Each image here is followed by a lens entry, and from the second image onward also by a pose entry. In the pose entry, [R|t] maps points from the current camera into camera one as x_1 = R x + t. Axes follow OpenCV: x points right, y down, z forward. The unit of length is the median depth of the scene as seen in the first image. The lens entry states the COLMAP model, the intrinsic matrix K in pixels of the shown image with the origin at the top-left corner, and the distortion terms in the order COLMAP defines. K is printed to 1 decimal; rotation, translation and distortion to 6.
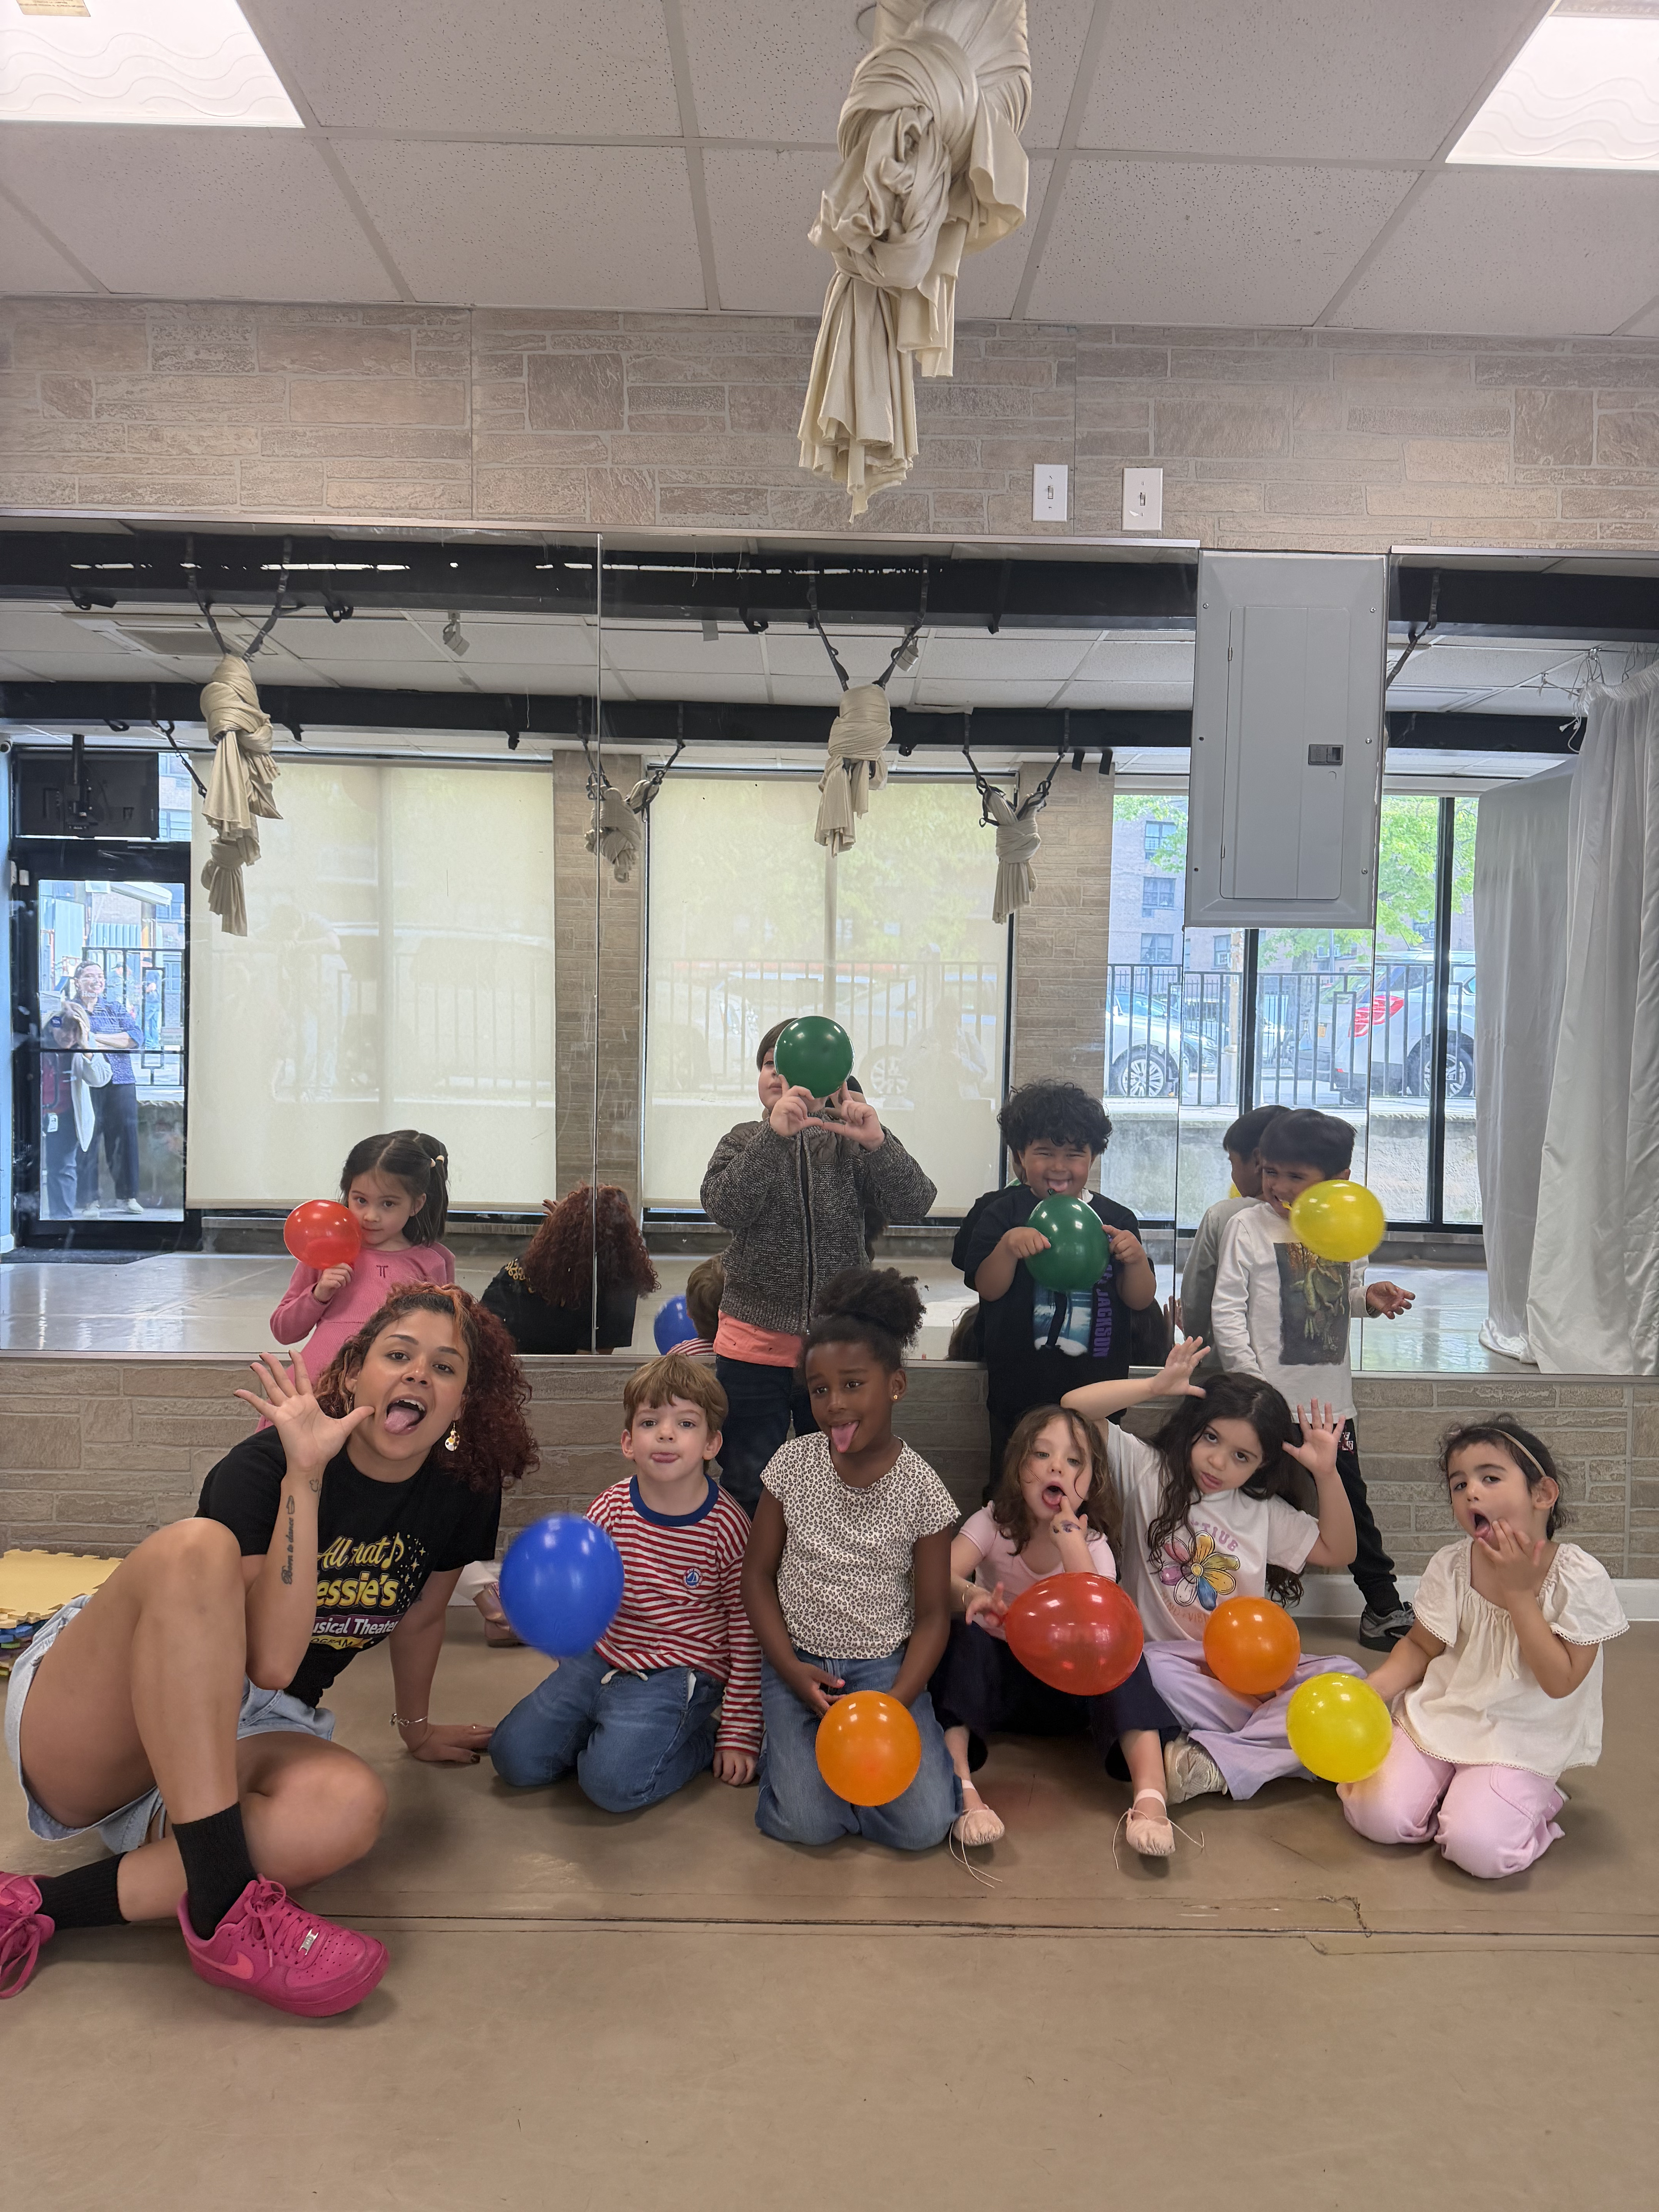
lens RADIAL K [[1565.3, 0, 831.3], [0, 1565.3, 1114.6], [0, 0, 1]] dist [0.038953, -0.046291]
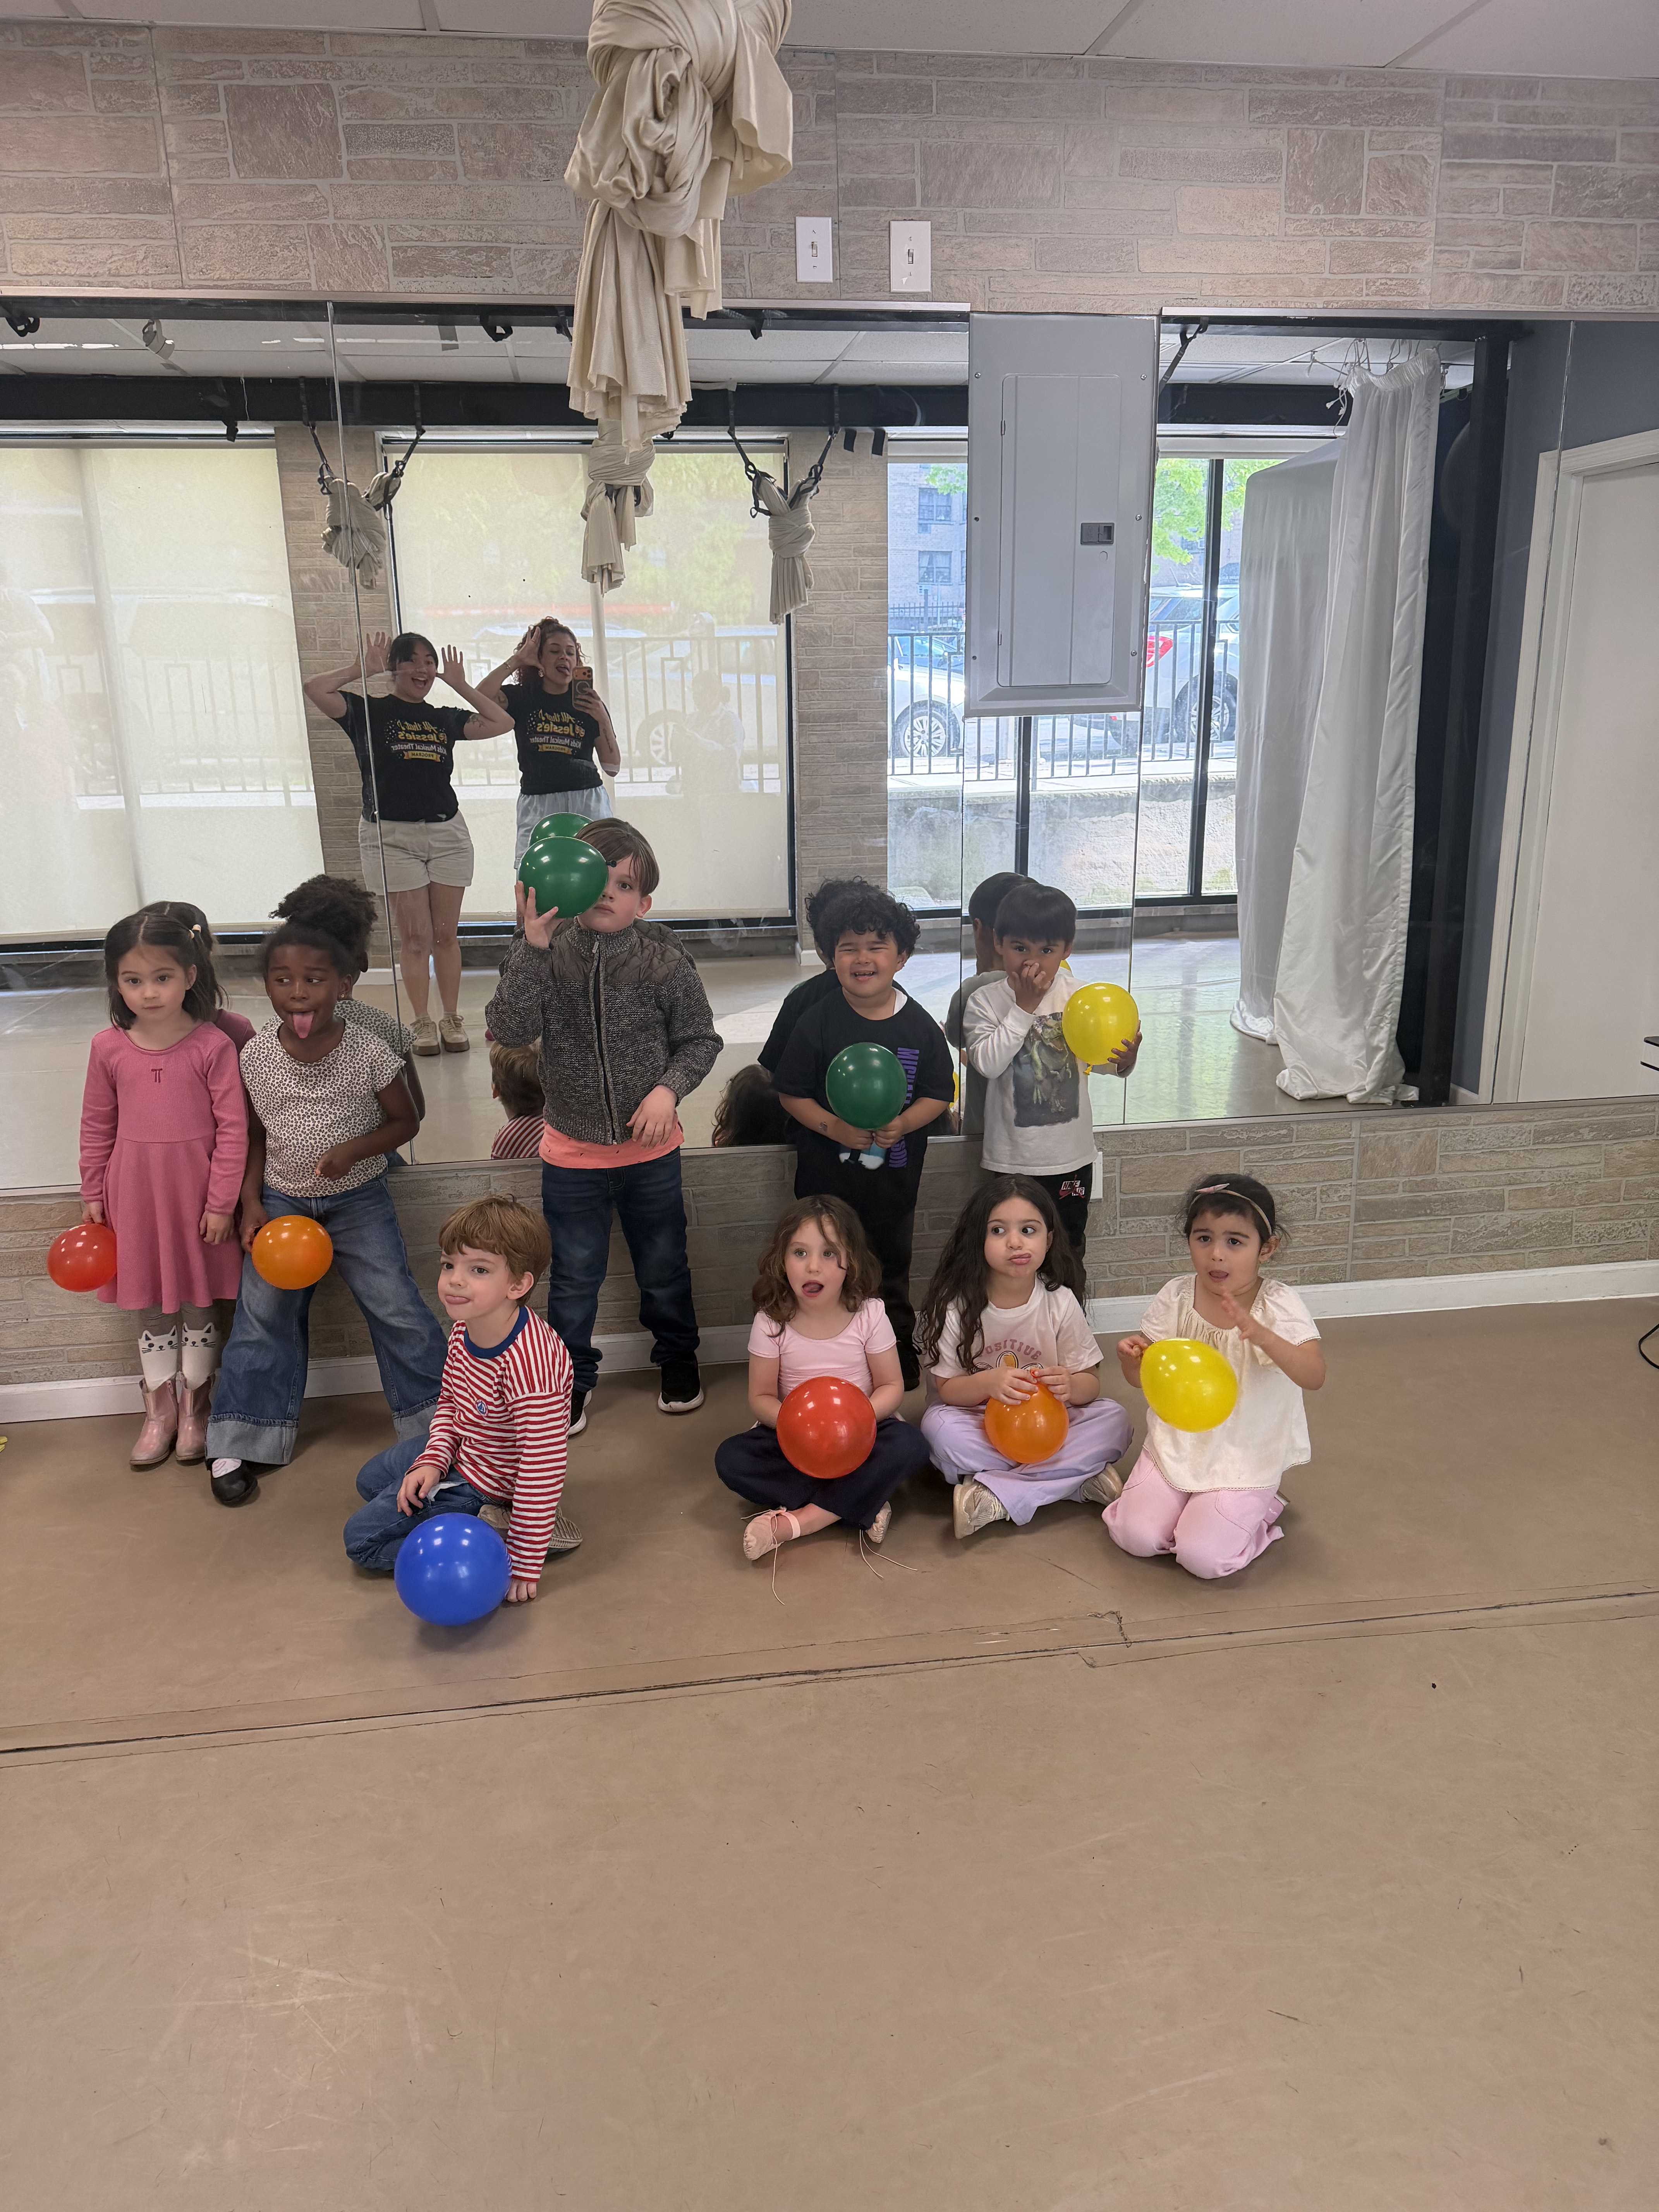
lens RADIAL K [[1568.2, 0, 806.1], [0, 1568.2, 1115.0], [0, 0, 1]] dist [0.021602, -0.021675]
pose [[0.991086, -0.070742, 0.112886, -0.008992], [0.042313, 0.970641, 0.236784, -0.115776], [-0.126322, -0.229896, 0.964982, -0.029202]]
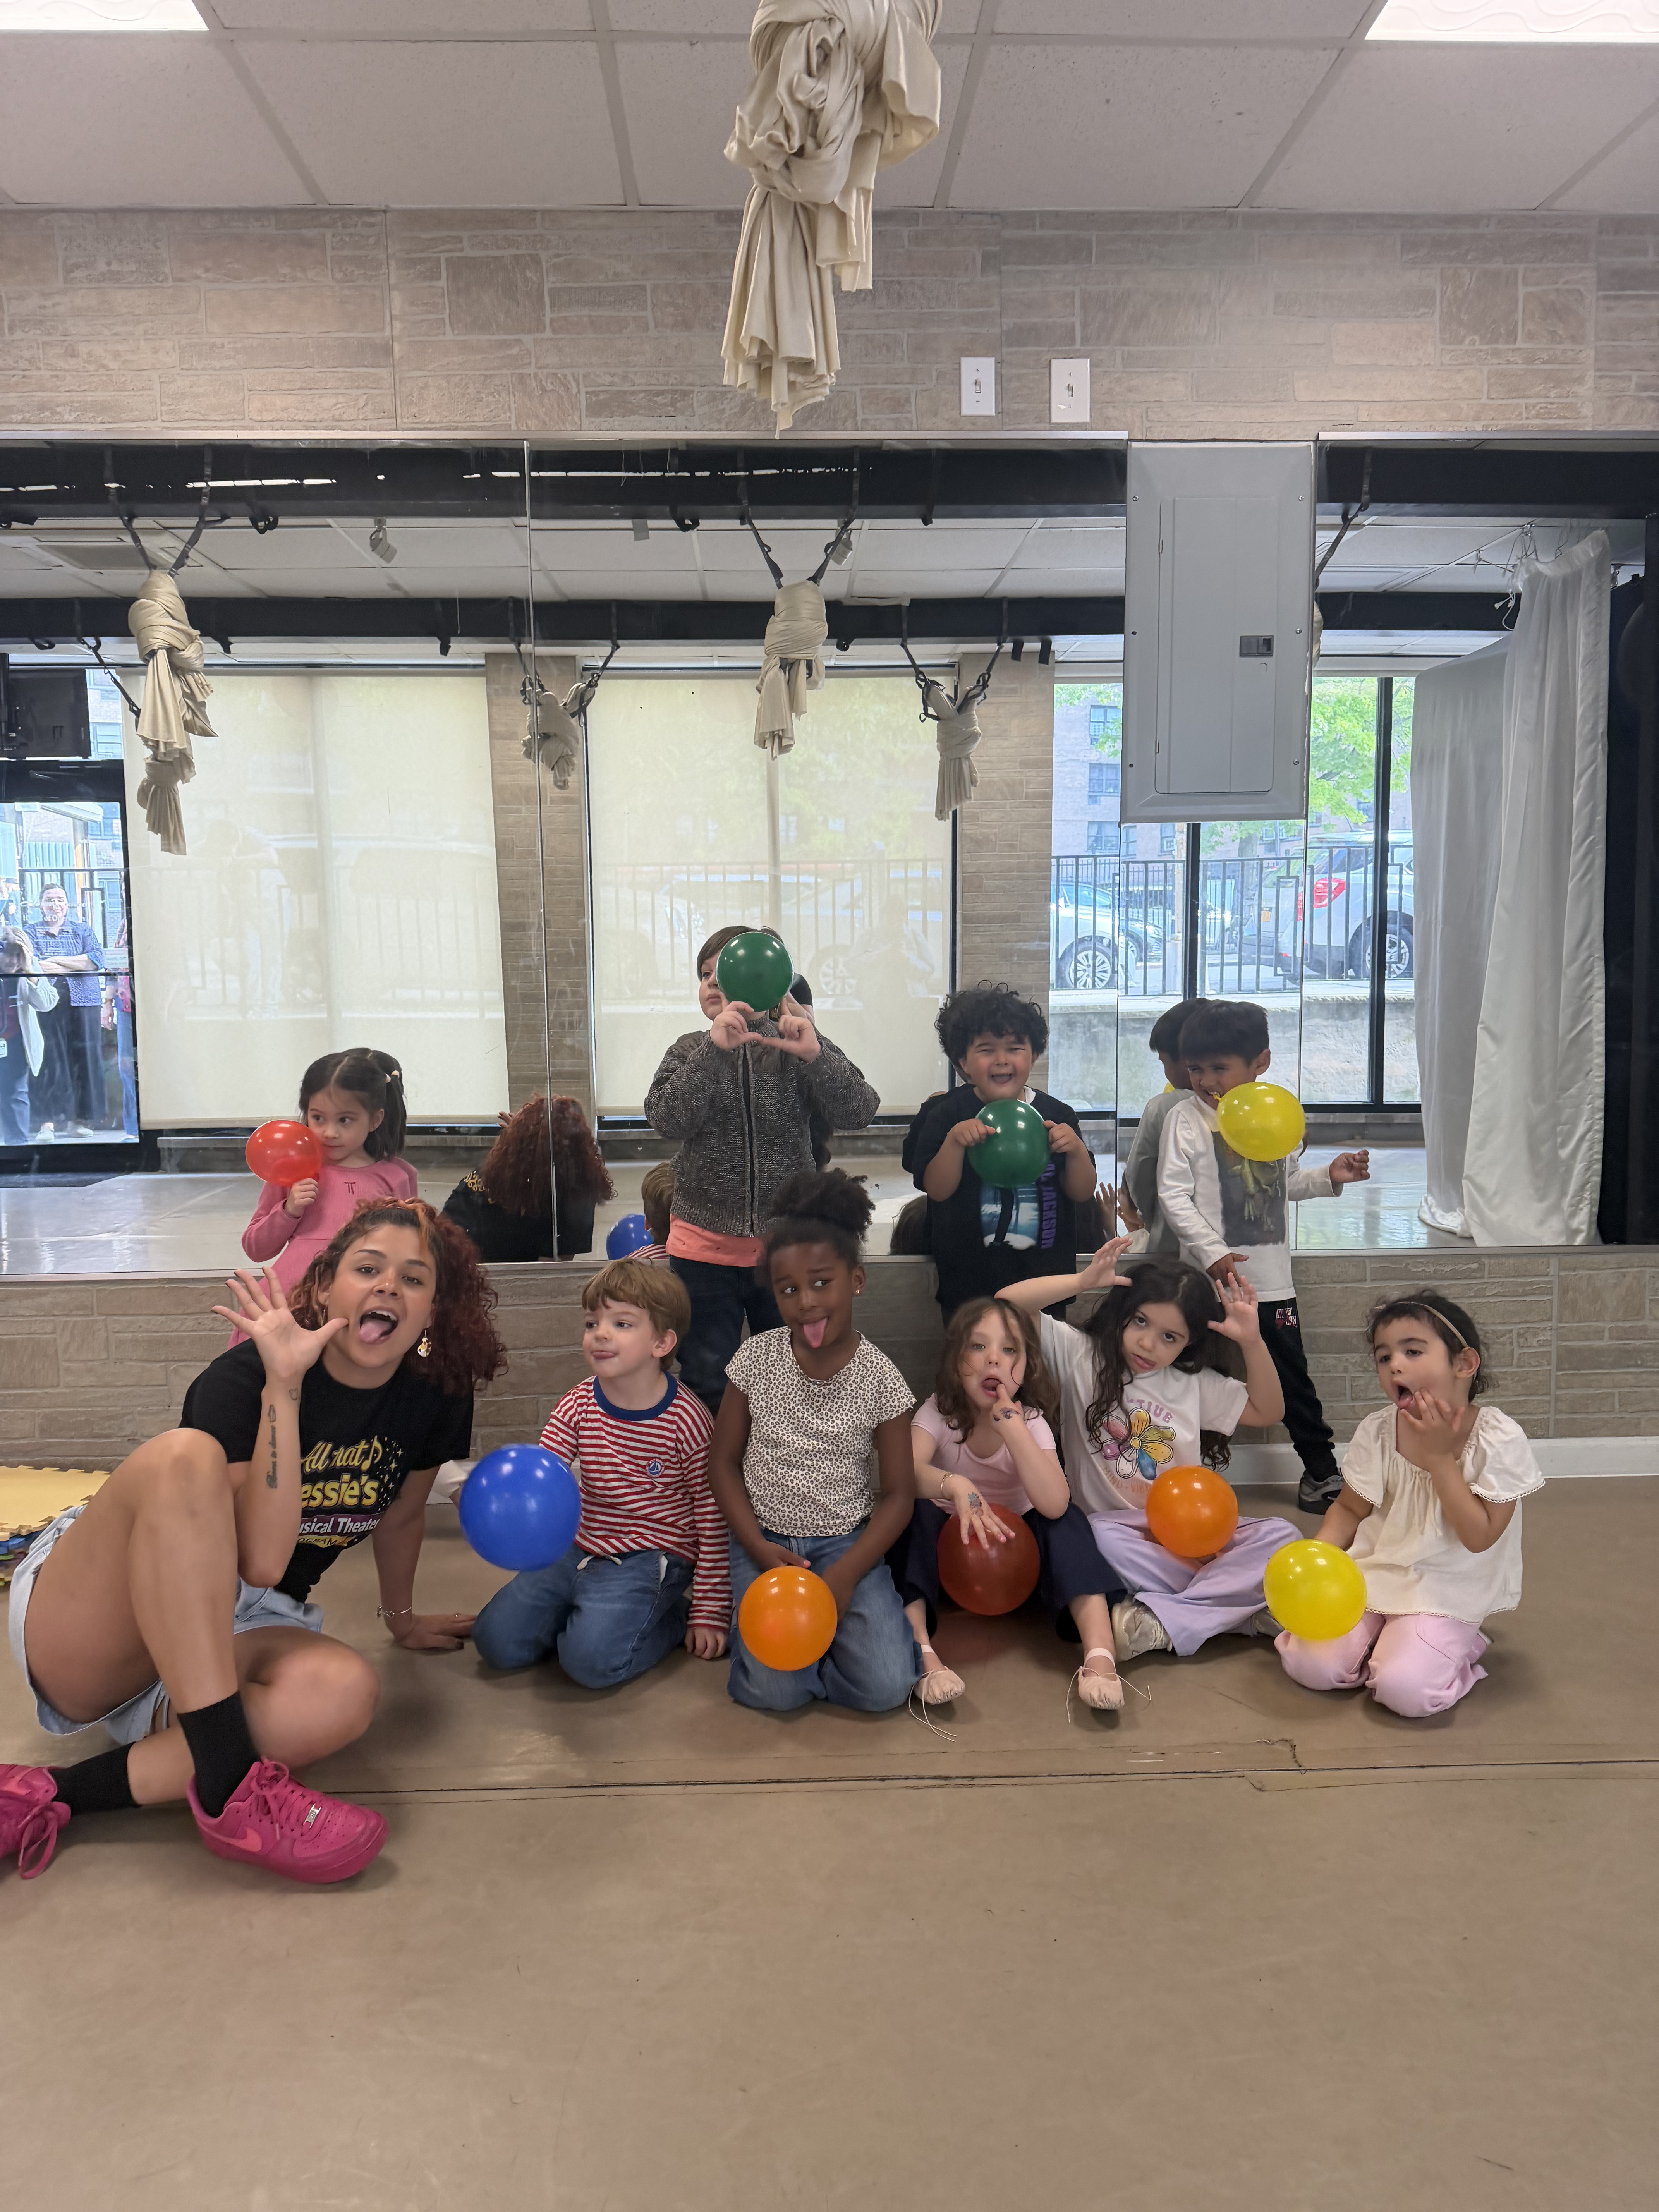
lens RADIAL K [[1568.2, 0, 806.1], [0, 1568.2, 1115.0], [0, 0, 1]] dist [0.021602, -0.021675]
pose [[0.999365, -0.032871, 0.013771, 0.001703], [0.031909, 0.997370, 0.065082, -0.003722], [-0.015874, -0.064601, 0.997785, -0.021755]]
